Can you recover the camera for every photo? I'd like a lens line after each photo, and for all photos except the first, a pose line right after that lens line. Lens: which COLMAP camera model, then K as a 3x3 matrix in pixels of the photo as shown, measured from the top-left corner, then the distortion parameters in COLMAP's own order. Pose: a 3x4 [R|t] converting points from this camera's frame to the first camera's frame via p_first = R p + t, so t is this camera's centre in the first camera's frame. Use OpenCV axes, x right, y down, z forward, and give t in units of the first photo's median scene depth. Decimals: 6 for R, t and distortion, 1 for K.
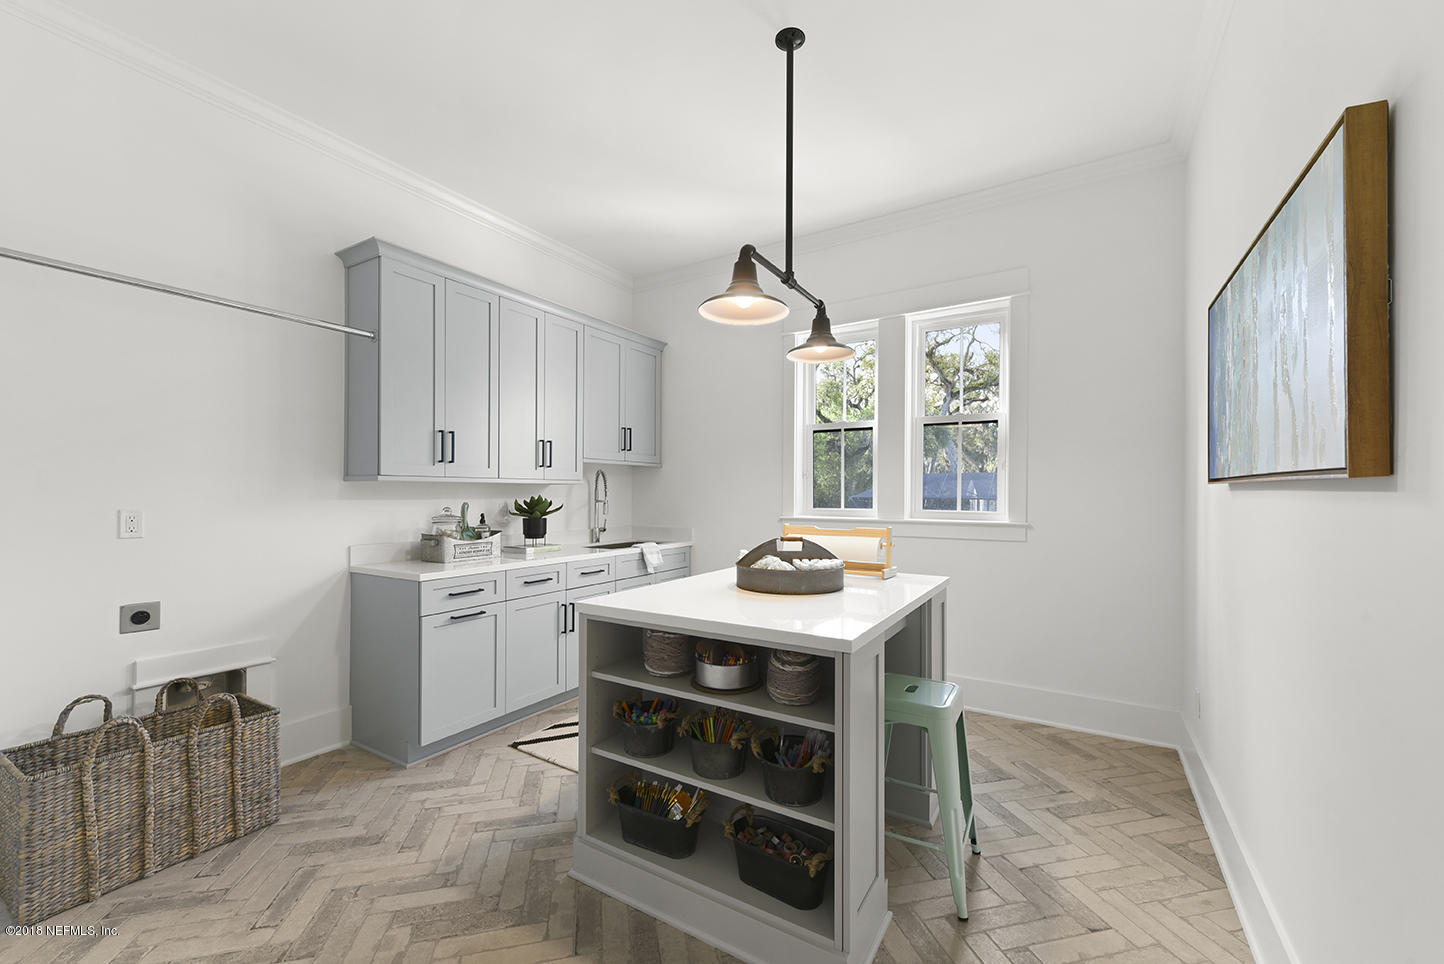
lens RADIAL K [[570.8, 0, 724.5], [0, 570.8, 489.8], [0, 0, 1]] dist [0.006841, 0.000180]
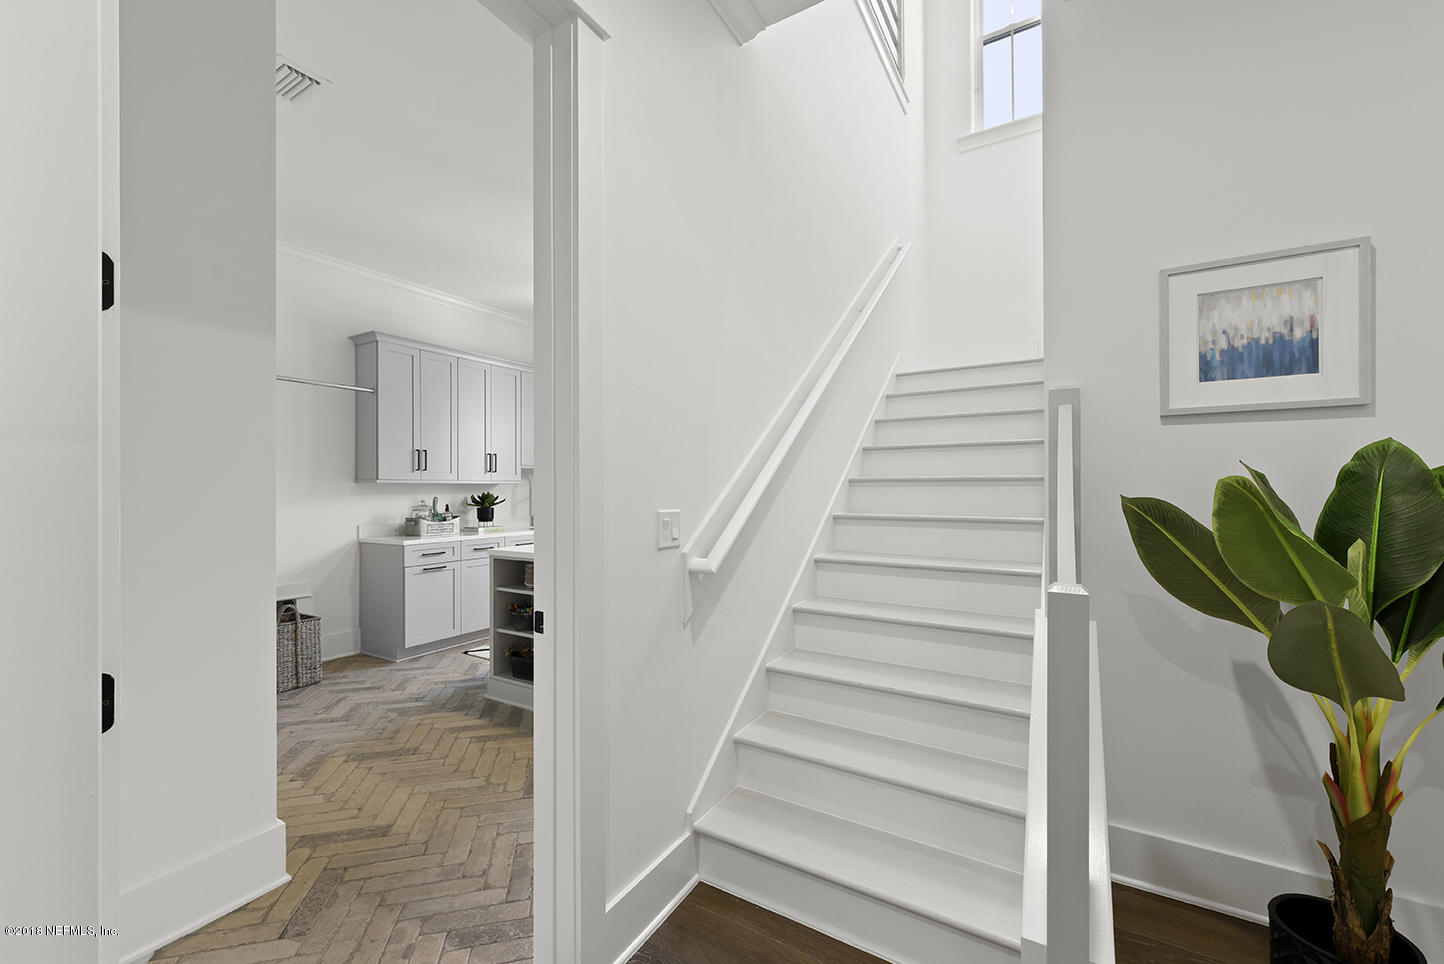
lens RADIAL K [[570.8, 0, 724.5], [0, 570.8, 489.8], [0, 0, 1]] dist [0.006841, 0.000180]
pose [[0.999949, -0.003998, 0.009309, 0.321454], [0.003947, 0.999977, 0.005480, -0.001417], [-0.009330, -0.005443, 0.999942, -0.557404]]
